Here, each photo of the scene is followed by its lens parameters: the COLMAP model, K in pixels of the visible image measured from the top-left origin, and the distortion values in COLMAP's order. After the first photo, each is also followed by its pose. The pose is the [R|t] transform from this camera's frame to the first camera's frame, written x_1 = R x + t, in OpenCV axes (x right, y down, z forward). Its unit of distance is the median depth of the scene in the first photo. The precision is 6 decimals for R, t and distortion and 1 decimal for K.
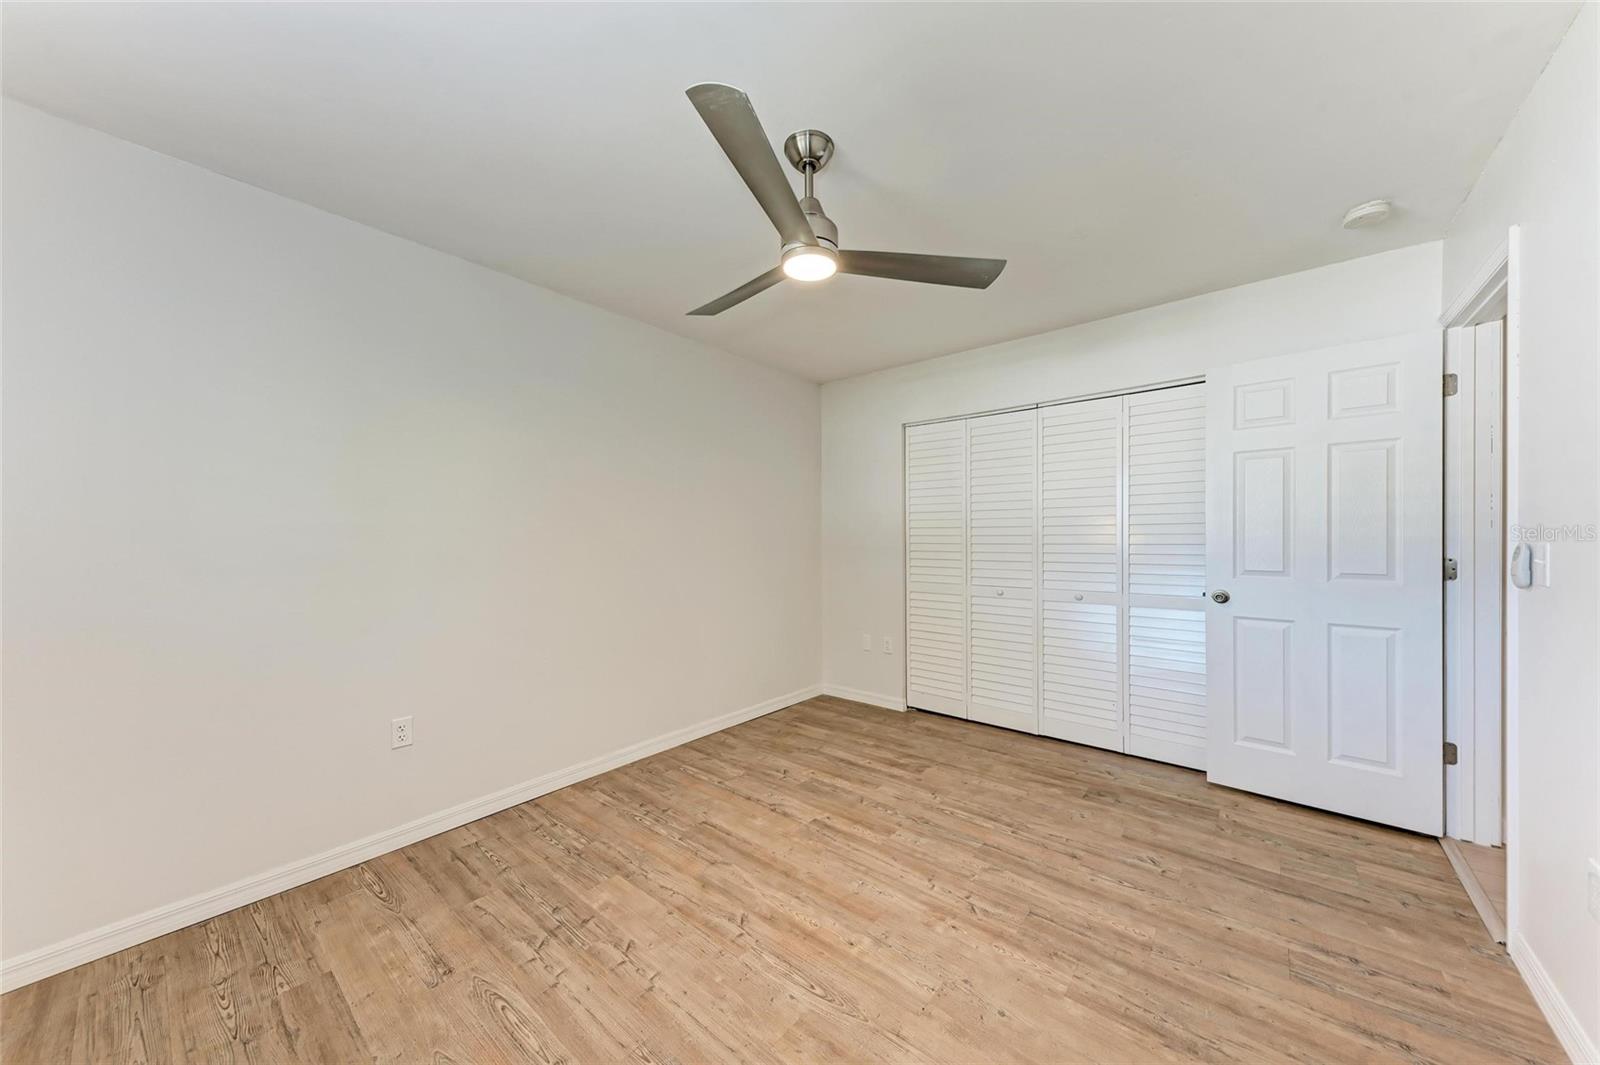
lens RADIAL K [[550.4, 0, 799.2], [0, 550.4, 535.7], [0, 0, 1]] dist [0.021360, -0.006901]
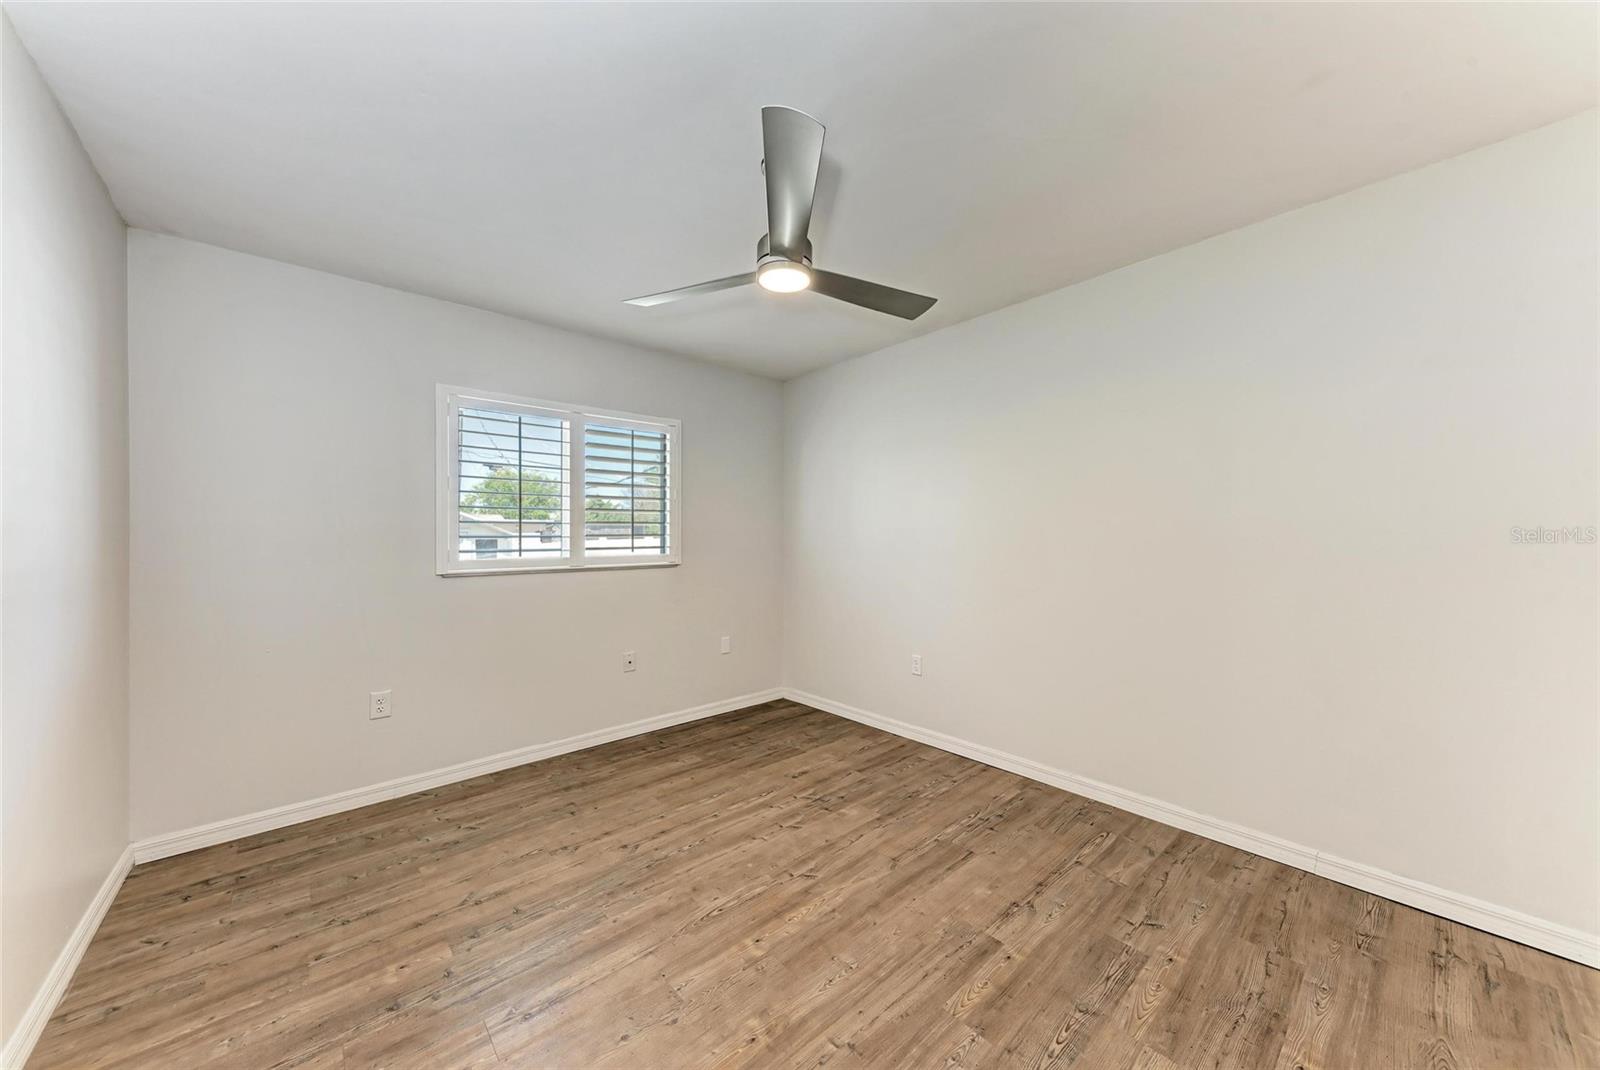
lens RADIAL K [[538.8, 0, 804.7], [0, 538.8, 532.2], [0, 0, 1]] dist [0.009129, -0.000091]
pose [[-0.135436, -0.005386, -0.990771, 0.780719], [0.010536, 0.999921, -0.006876, -0.000974], [0.990730, -0.011370, -0.135369, 0.901064]]
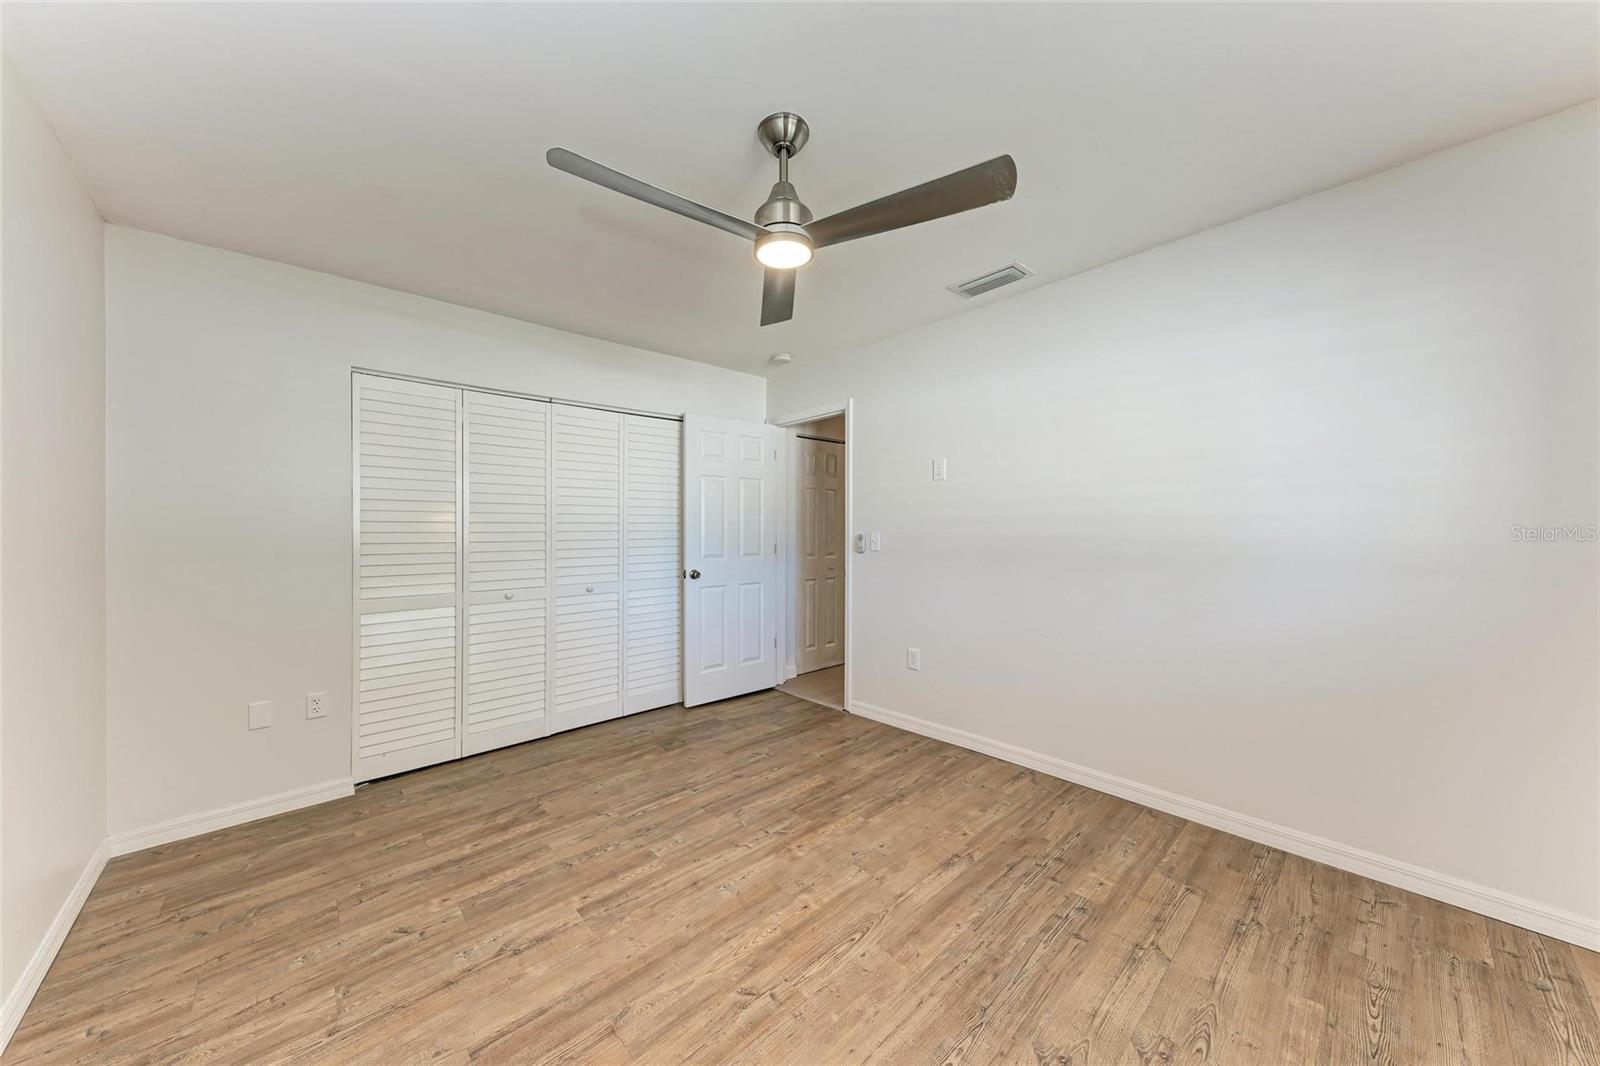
lens RADIAL K [[550.4, 0, 799.2], [0, 550.4, 536.2], [0, 0, 1]] dist [0.021360, -0.006901]
pose [[0.124106, -0.003540, 0.992263, -0.712484], [0.006587, 0.999975, 0.002744, 0.010555], [-0.992247, 0.006195, 0.124126, 0.642677]]
